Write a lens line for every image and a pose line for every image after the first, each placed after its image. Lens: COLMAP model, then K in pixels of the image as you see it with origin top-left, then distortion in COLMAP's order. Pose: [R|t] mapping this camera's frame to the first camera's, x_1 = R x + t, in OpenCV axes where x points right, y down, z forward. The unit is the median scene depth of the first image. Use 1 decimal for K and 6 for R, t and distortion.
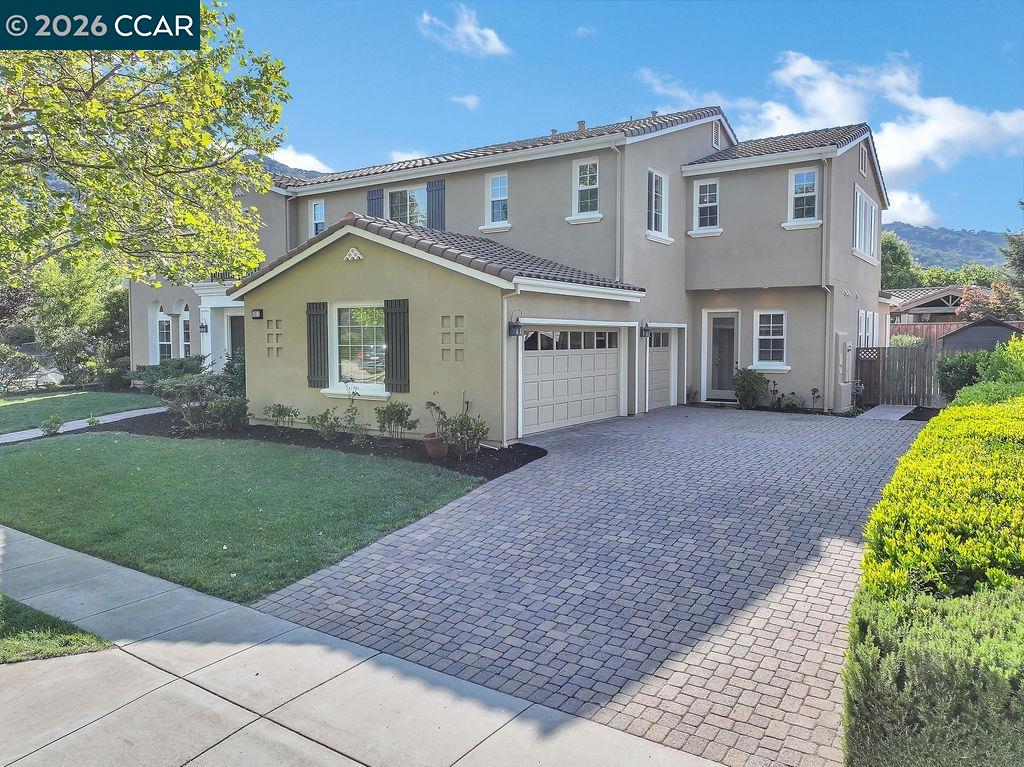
lens RADIAL K [[724.4, 0, 512.0], [0, 724.4, 383.5], [0, 0, 1]] dist [0.001075, 0.001038]
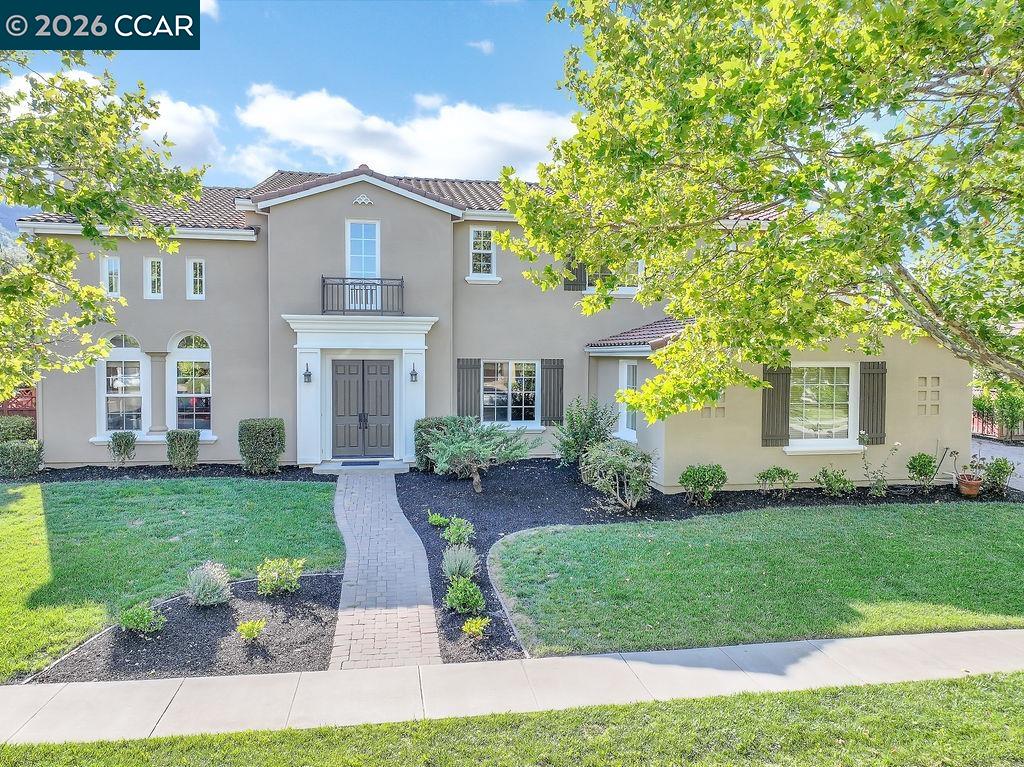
lens RADIAL K [[724.4, 0, 512.0], [0, 724.4, 383.5], [0, 0, 1]] dist [0.001075, 0.001038]
pose [[0.720947, -0.014428, 0.692840, -1.213488], [0.038940, 0.999047, -0.019714, -0.073841], [-0.691896, 0.041192, 0.720821, 0.533157]]
